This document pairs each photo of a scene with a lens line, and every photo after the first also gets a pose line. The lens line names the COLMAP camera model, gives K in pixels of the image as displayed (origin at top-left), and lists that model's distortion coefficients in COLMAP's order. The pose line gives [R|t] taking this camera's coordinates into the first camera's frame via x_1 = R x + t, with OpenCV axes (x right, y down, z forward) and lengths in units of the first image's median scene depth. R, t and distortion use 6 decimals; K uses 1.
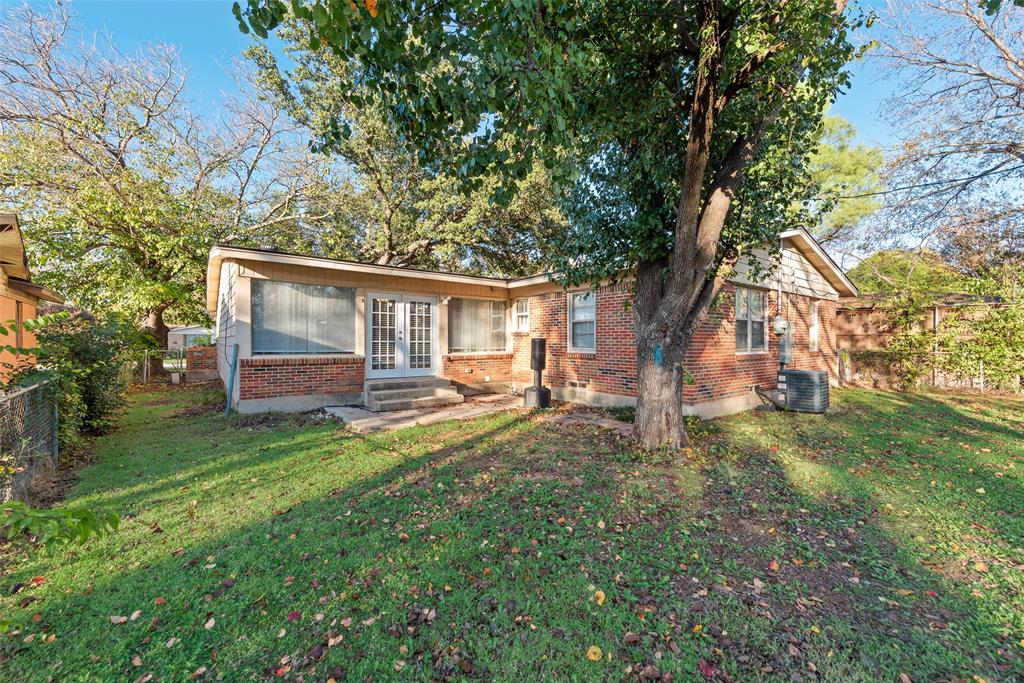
lens RADIAL K [[402.1, 0, 506.7], [0, 402.1, 340.9], [0, 0, 1]] dist [0.000696, 0.000053]
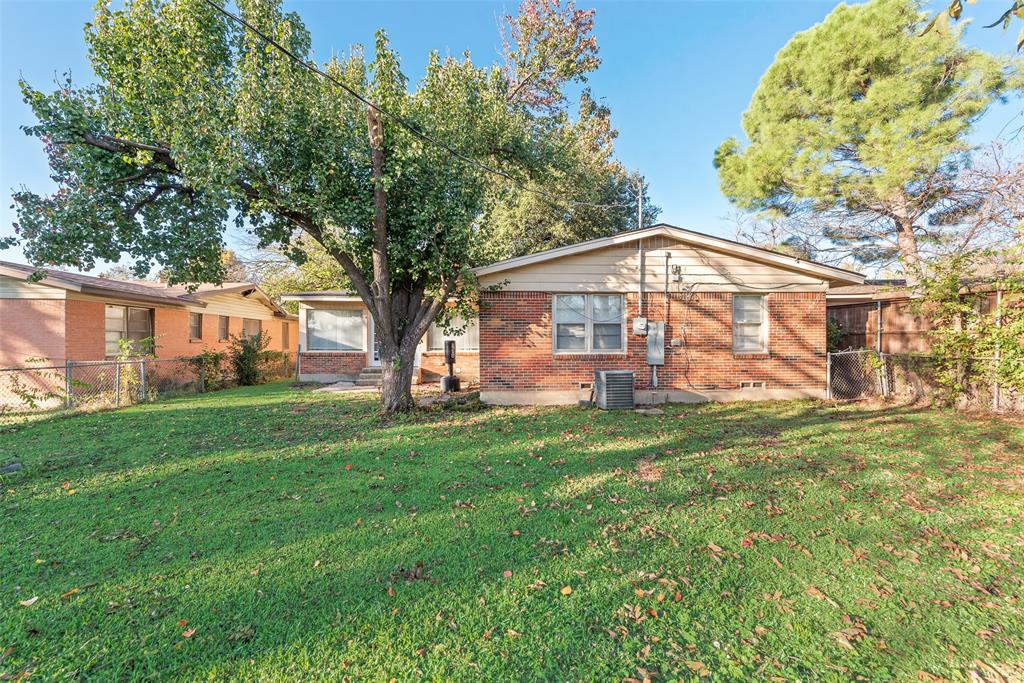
lens RADIAL K [[406.3, 0, 498.9], [0, 406.3, 345.8], [0, 0, 1]] dist [0.000319, 0.000023]
pose [[0.825037, 0.003259, -0.565069, 1.123689], [0.004679, 0.999910, 0.012598, -0.005510], [0.565059, -0.013038, 0.824947, -0.052795]]
